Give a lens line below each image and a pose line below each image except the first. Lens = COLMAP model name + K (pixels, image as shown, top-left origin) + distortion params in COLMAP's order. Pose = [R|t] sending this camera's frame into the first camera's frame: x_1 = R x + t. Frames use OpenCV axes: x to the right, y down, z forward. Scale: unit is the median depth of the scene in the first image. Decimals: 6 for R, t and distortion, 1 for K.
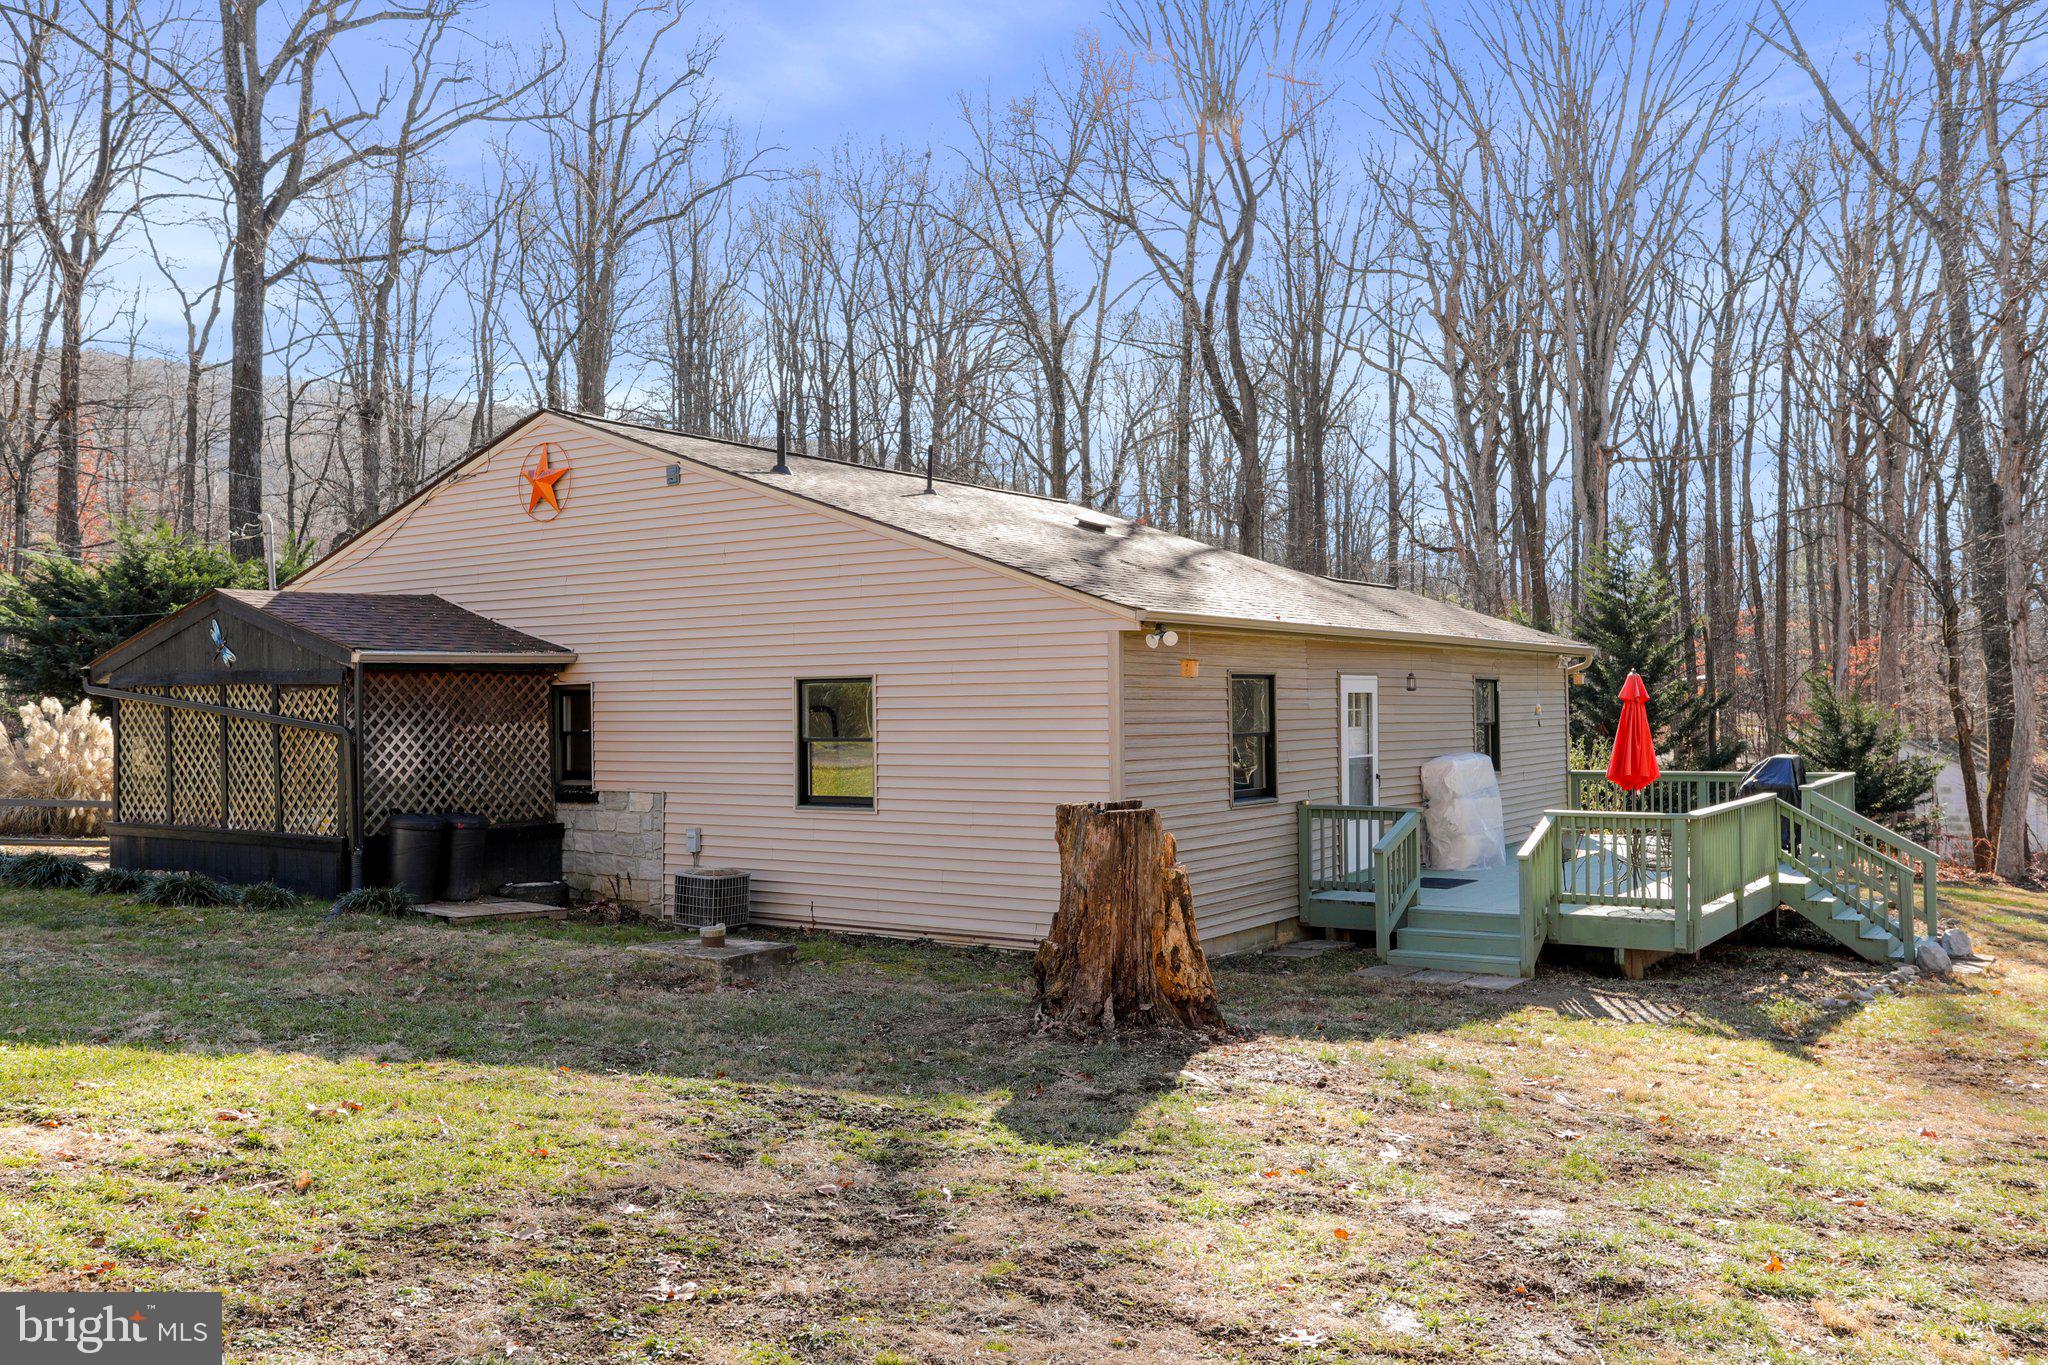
lens RADIAL K [[1676.6, 0, 1023.1], [0, 1676.6, 687.7], [0, 0, 1]] dist [-0.004607, 0.000865]
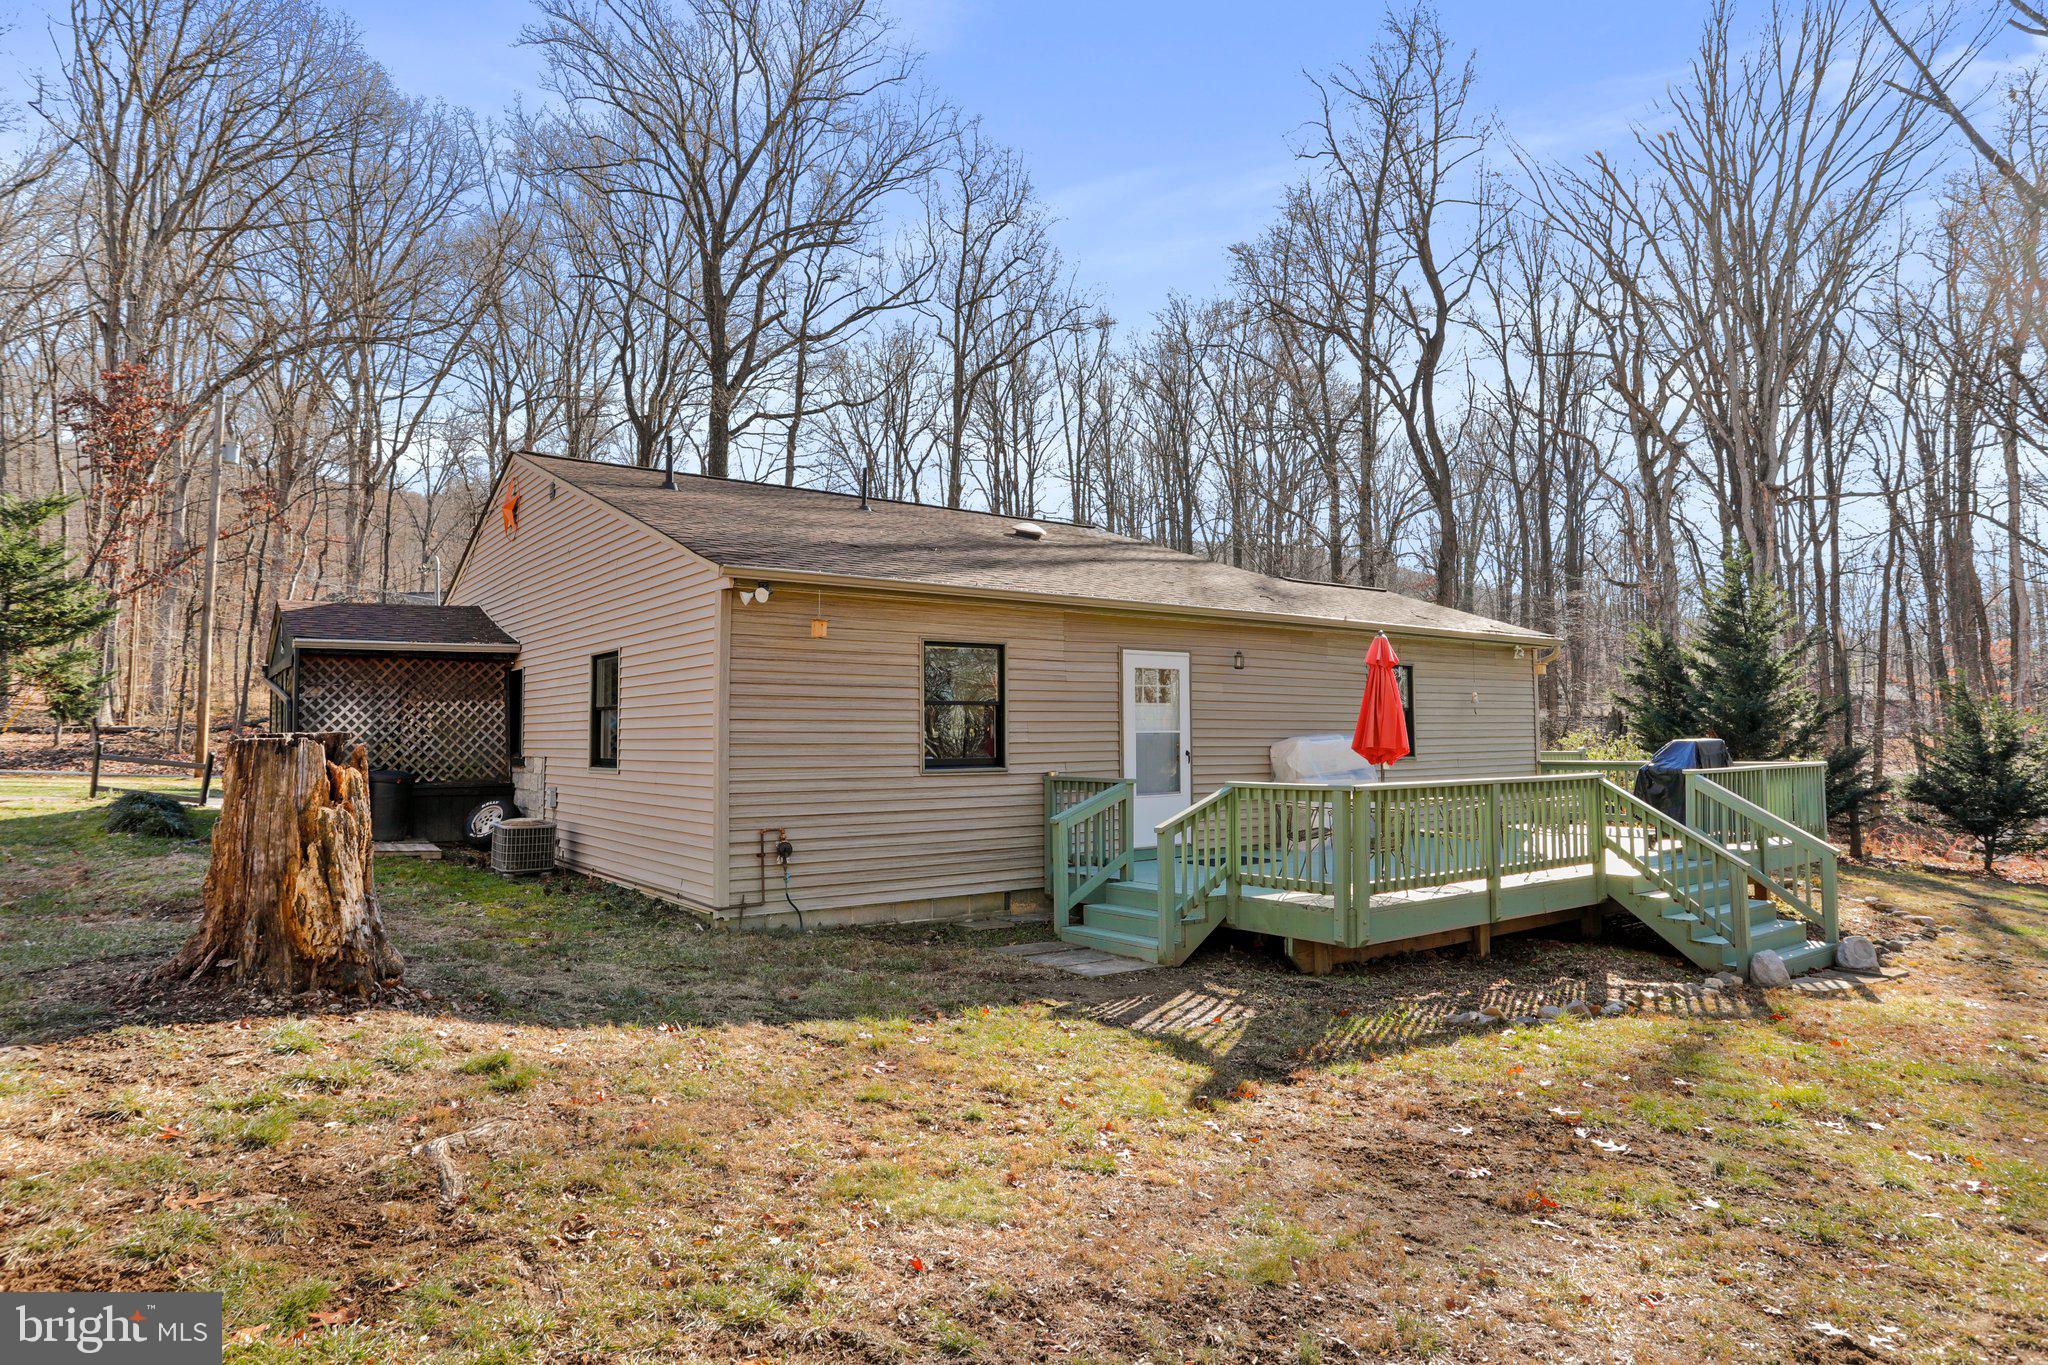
lens RADIAL K [[1189.0, 0, 1026.5], [0, 1189.0, 673.6], [0, 0, 1]] dist [-0.039759, -0.000290]
pose [[0.944358, -0.013216, -0.328654, 0.379754], [-0.000446, 0.999140, -0.041459, 0.037534], [0.328919, 0.039299, 0.943540, 0.317723]]
